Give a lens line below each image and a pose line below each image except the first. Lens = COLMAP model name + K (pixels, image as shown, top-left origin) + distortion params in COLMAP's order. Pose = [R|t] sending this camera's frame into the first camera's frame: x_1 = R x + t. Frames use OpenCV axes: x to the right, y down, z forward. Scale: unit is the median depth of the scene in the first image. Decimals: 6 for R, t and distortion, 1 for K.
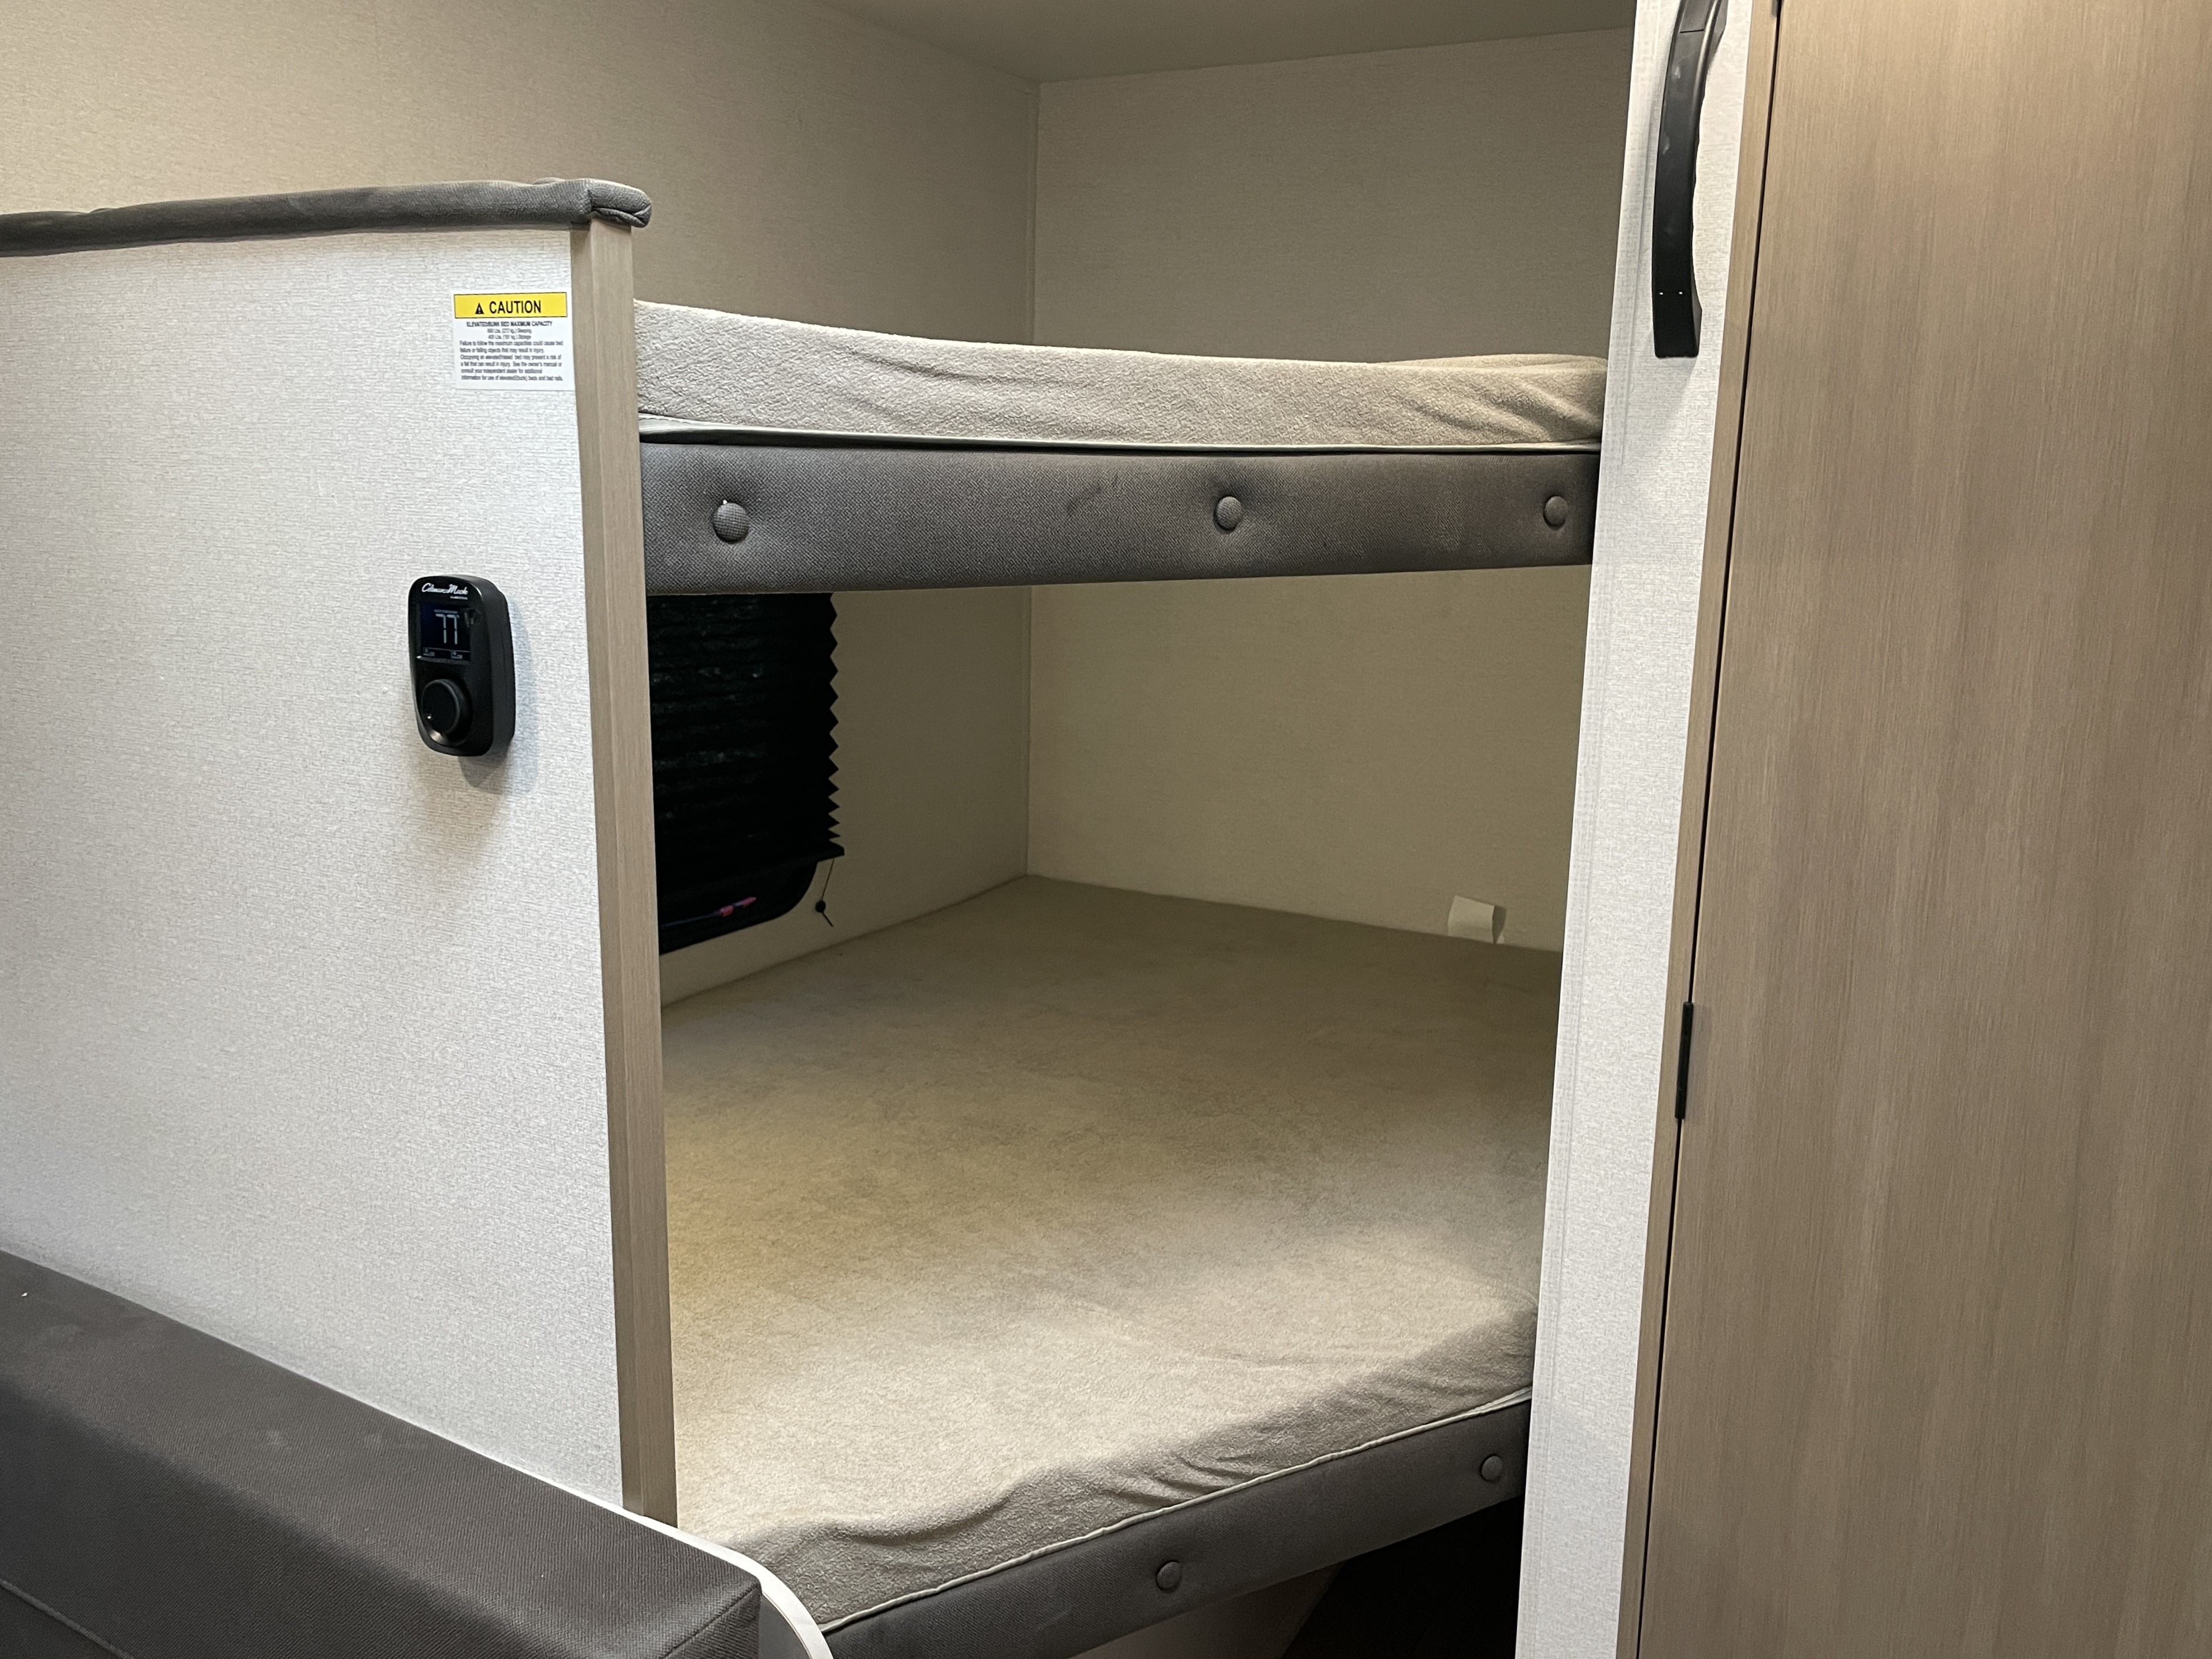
lens RADIAL K [[1736.2, 0, 1126.2], [0, 1736.2, 829.6], [0, 0, 1]] dist [0.060237, -0.065356]
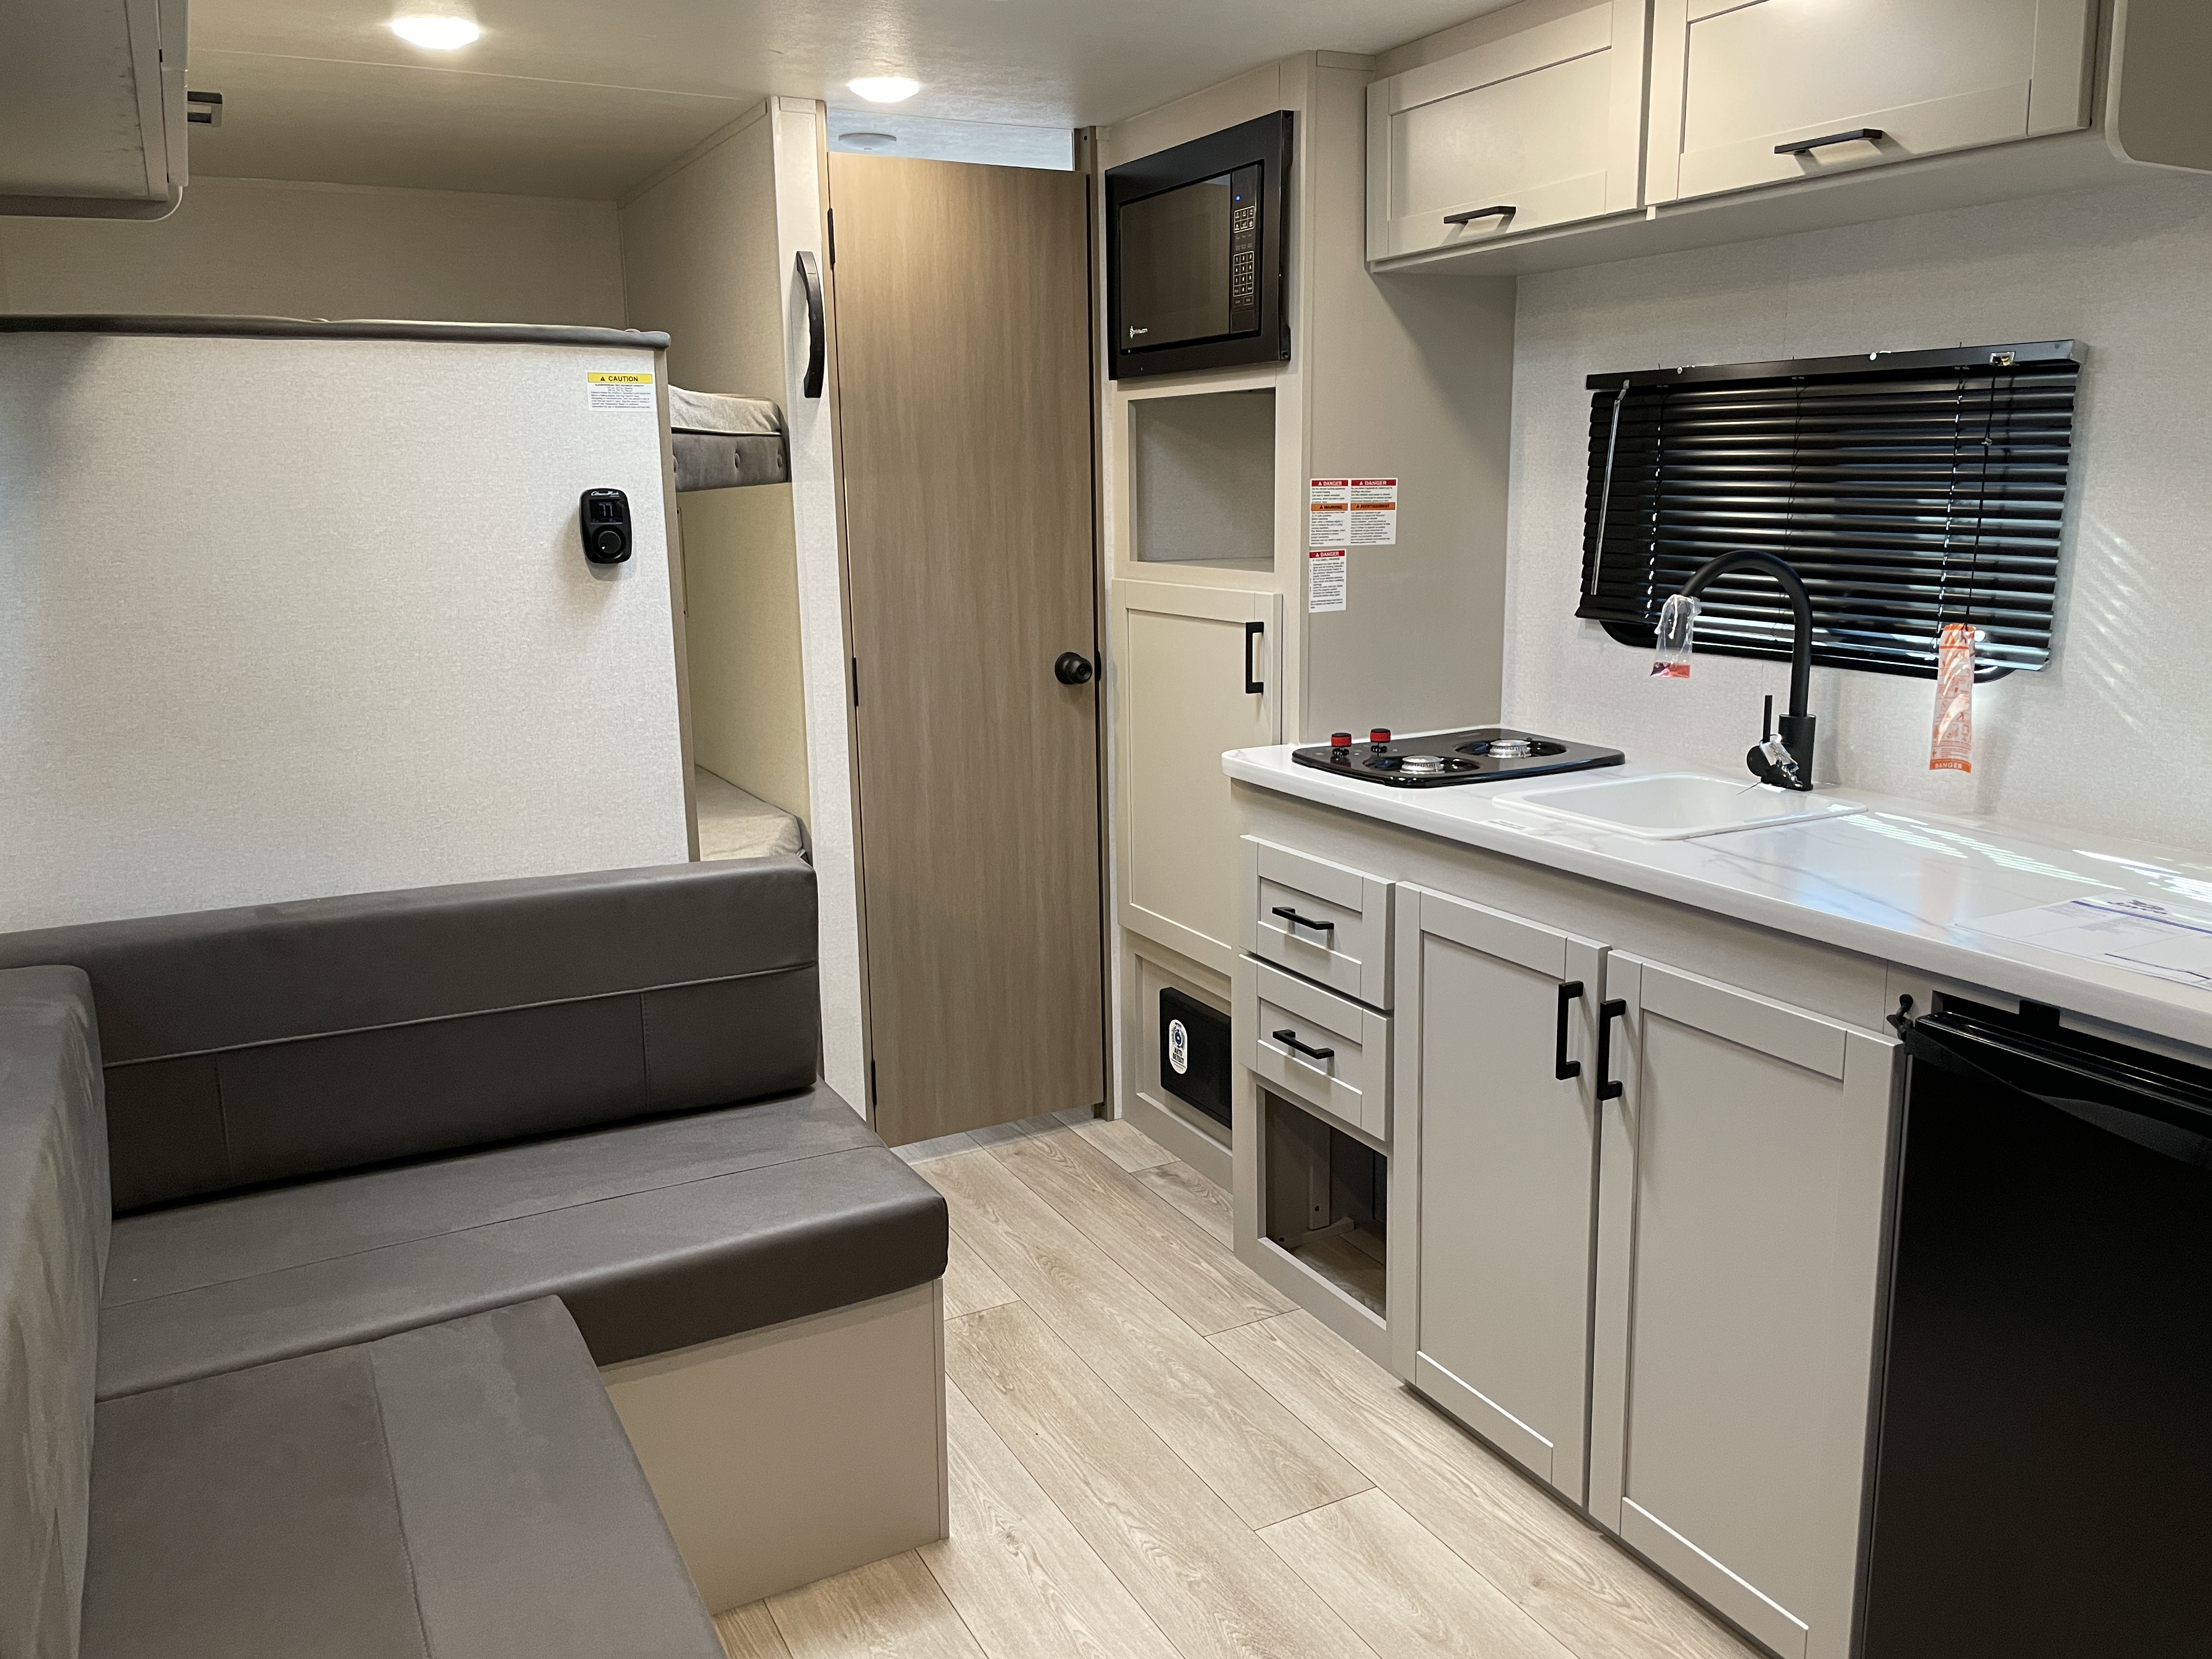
lens RADIAL K [[1677.2, 0, 1117.2], [0, 1677.2, 821.5], [0, 0, 1]] dist [0.051347, -0.073858]
pose [[0.538610, -0.197474, 0.819087, -1.796059], [0.193194, 0.975191, 0.108070, 0.171105], [-0.820107, 0.100035, 0.563398, -0.766699]]
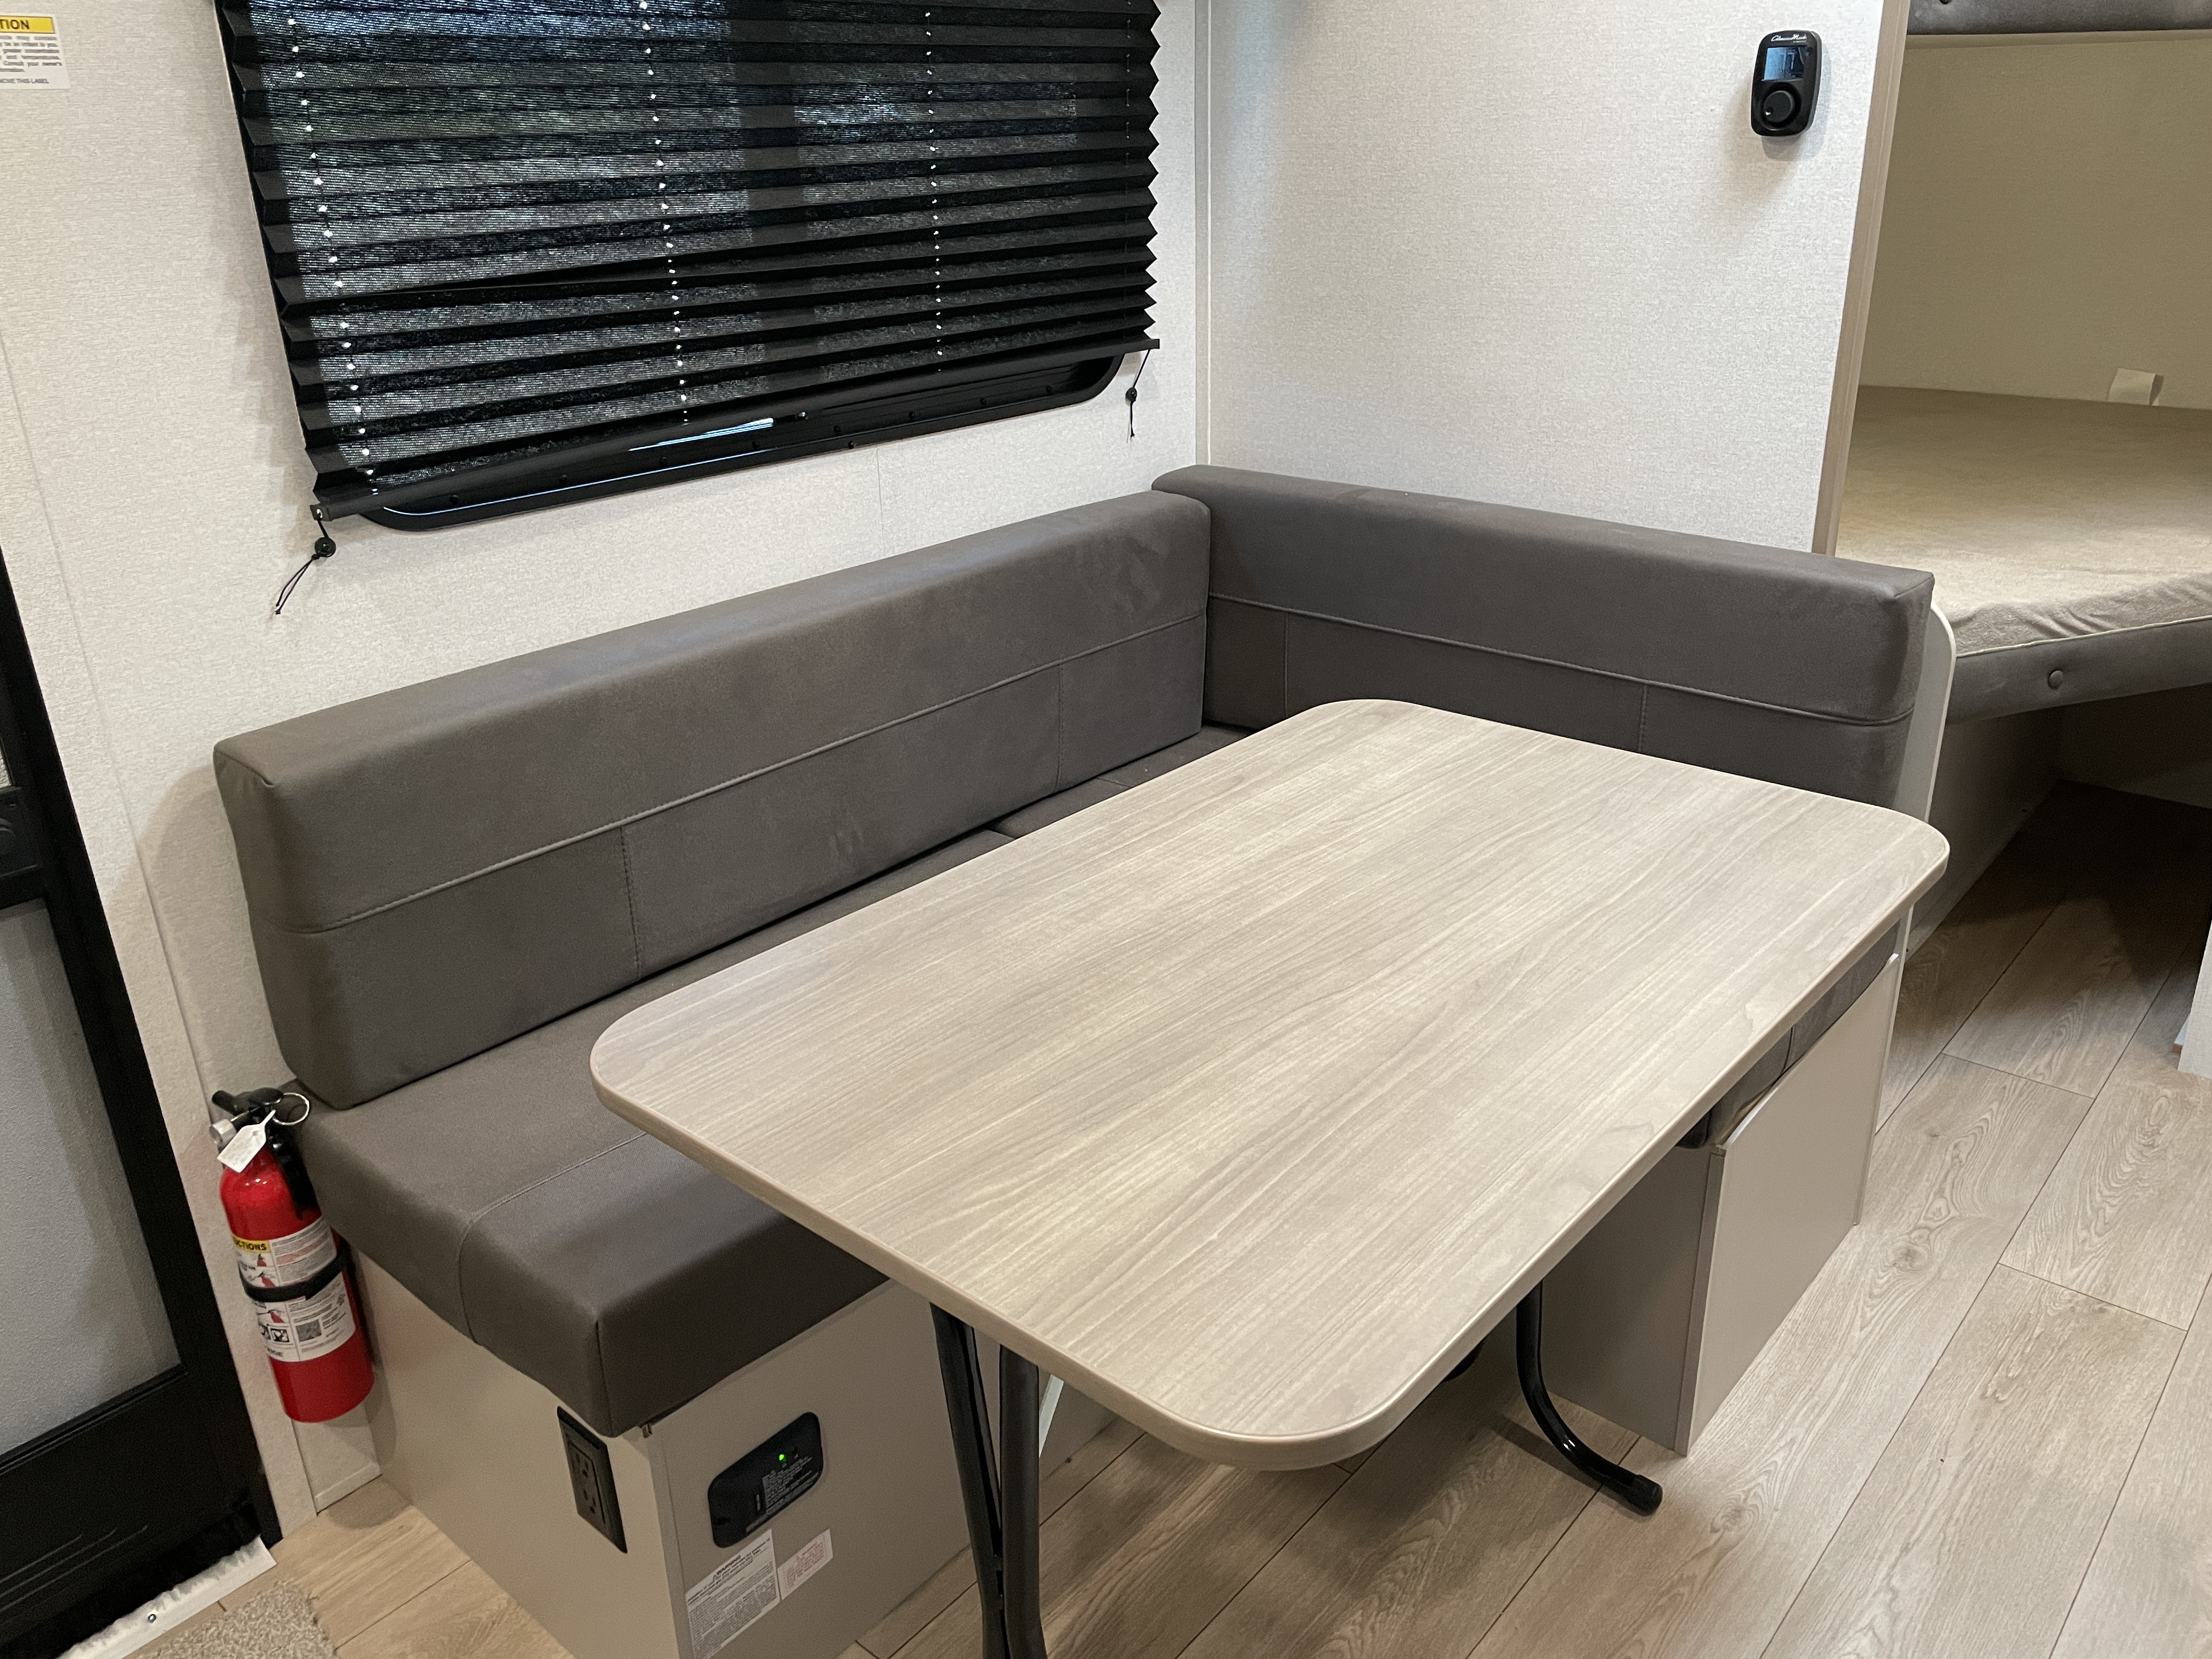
lens RADIAL K [[1677.2, 0, 1112.9], [0, 1677.2, 825.1], [0, 0, 1]] dist [0.051347, -0.073858]
pose [[0.977327, 0.034327, -0.208933, -0.610055], [0.006942, 0.981045, 0.193654, 0.291180], [0.211620, -0.190713, 0.958564, -0.909193]]
